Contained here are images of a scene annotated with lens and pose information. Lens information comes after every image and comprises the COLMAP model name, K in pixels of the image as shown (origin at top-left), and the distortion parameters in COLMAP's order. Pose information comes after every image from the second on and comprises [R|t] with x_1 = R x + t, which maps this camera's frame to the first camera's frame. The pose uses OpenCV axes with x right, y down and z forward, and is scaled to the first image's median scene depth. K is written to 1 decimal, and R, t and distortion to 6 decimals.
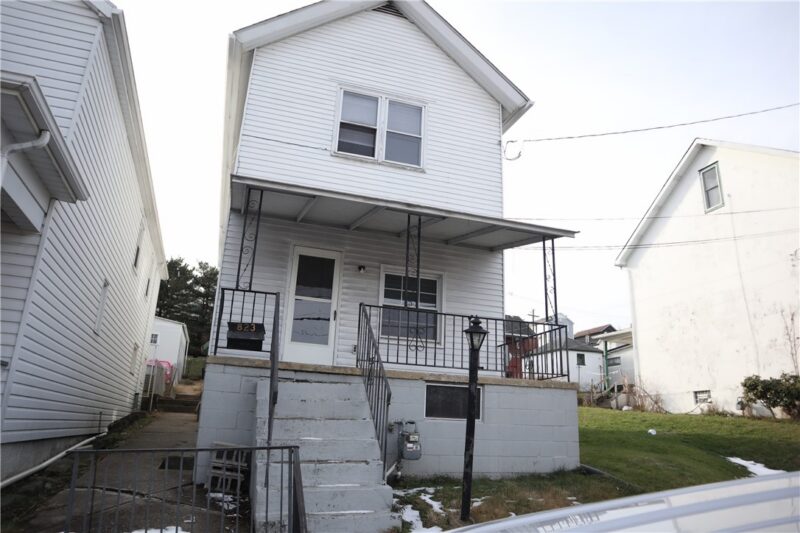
lens RADIAL K [[549.8, 0, 395.2], [0, 549.8, 262.9], [0, 0, 1]] dist [-0.134835, 0.088506]
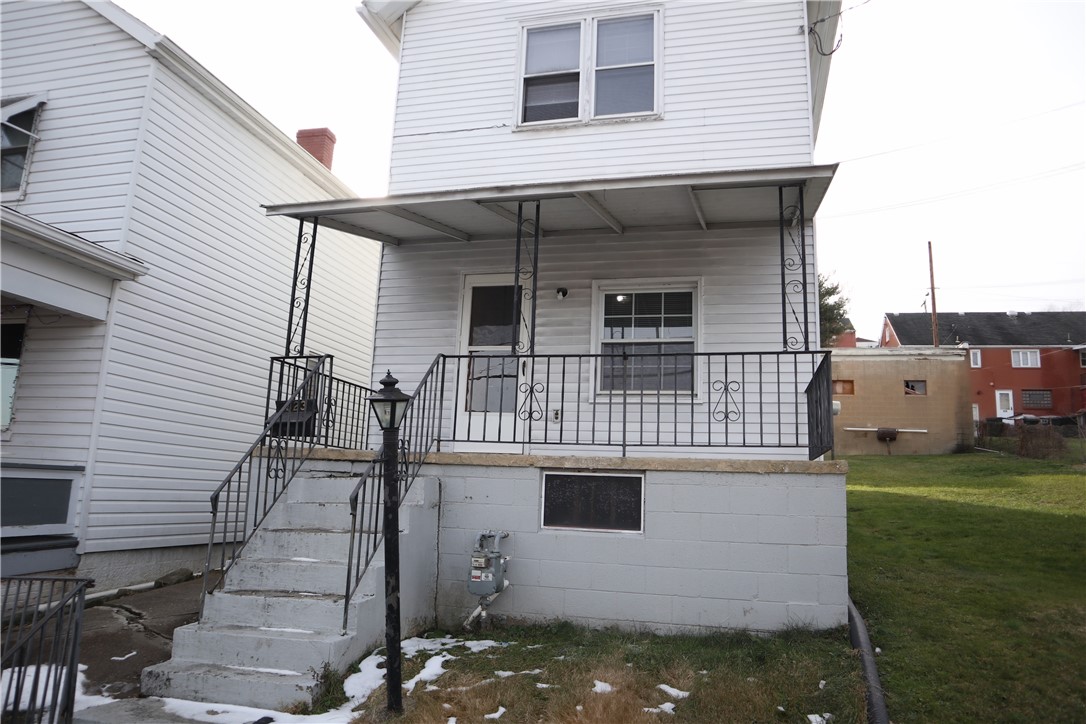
lens RADIAL K [[746.4, 0, 536.5], [0, 746.4, 357.1], [0, 0, 1]] dist [-0.134835, 0.088506]
pose [[0.839322, -0.105071, -0.533384, 0.383701], [0.156442, 0.986324, 0.051878, 0.035636], [0.520639, -0.126986, 0.844281, 0.226814]]
